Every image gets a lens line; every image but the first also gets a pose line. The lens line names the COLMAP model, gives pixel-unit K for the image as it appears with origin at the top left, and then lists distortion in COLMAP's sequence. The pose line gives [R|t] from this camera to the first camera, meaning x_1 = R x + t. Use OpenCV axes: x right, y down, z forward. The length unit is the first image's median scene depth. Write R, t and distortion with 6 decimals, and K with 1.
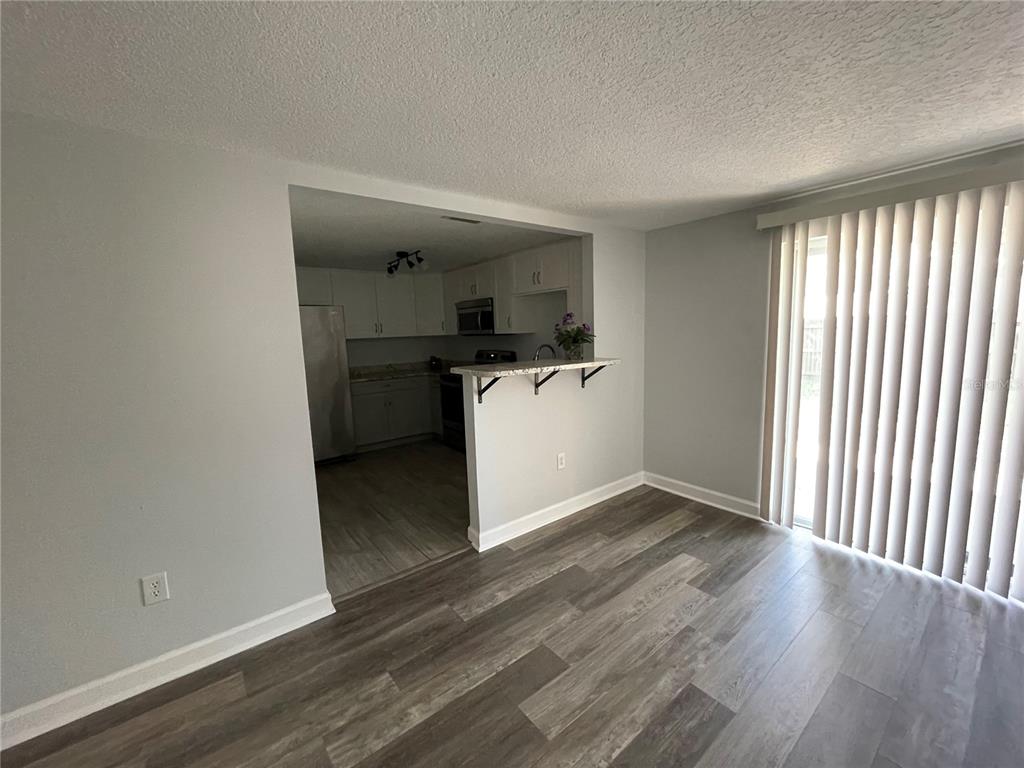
lens RADIAL K [[417.3, 0, 511.8], [0, 417.3, 383.5], [0, 0, 1]] dist [-0.005426, 0.001127]
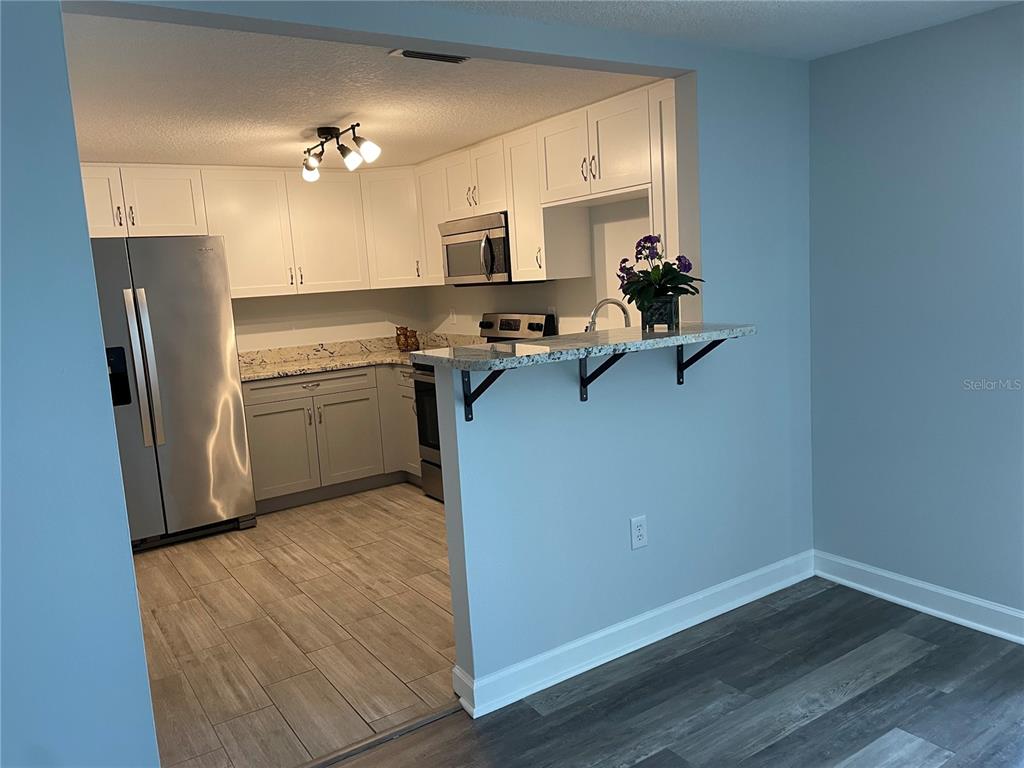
lens RADIAL K [[776.4, 0, 506.8], [0, 776.4, 375.2], [0, 0, 1]] dist [0.080932, -0.105054]
pose [[0.996567, -0.021428, -0.079968, 0.050029], [0.021870, 0.999750, 0.004659, -0.012569], [0.079848, -0.006392, 0.996787, 0.069659]]
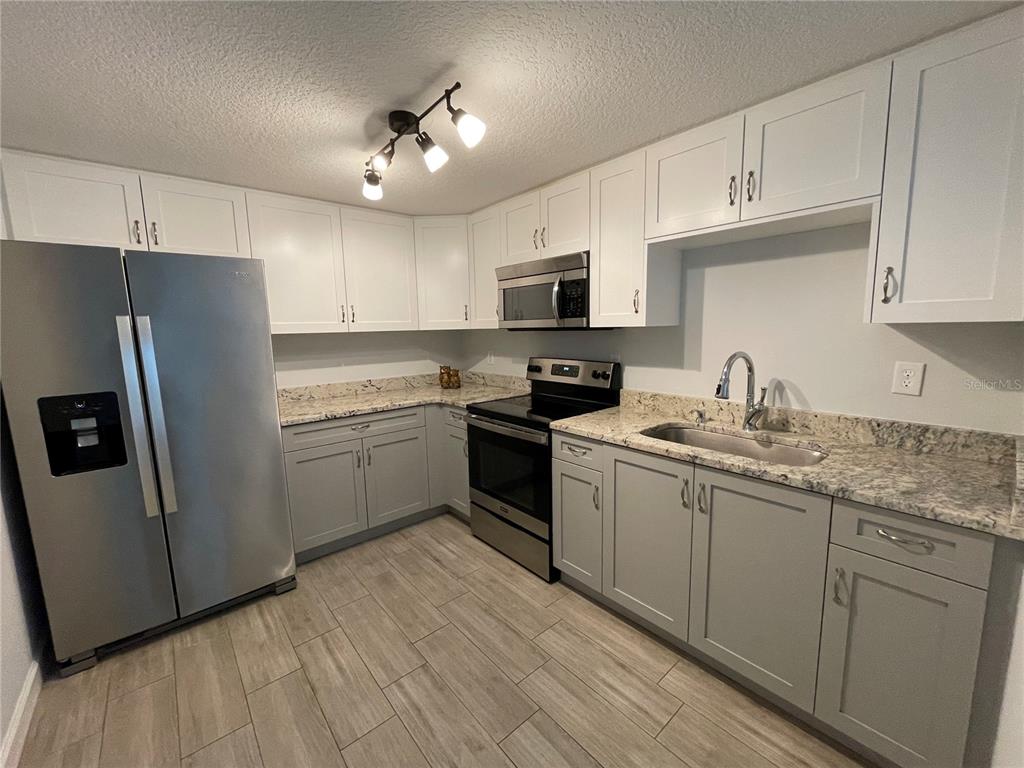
lens RADIAL K [[417.3, 0, 510.6], [0, 417.3, 380.5], [0, 0, 1]] dist [-0.005426, 0.001127]
pose [[0.998891, 0.005306, 0.046780, -0.294139], [-0.005338, 0.999986, 0.000553, -0.107114], [-0.046777, -0.000802, 0.998905, 0.988865]]
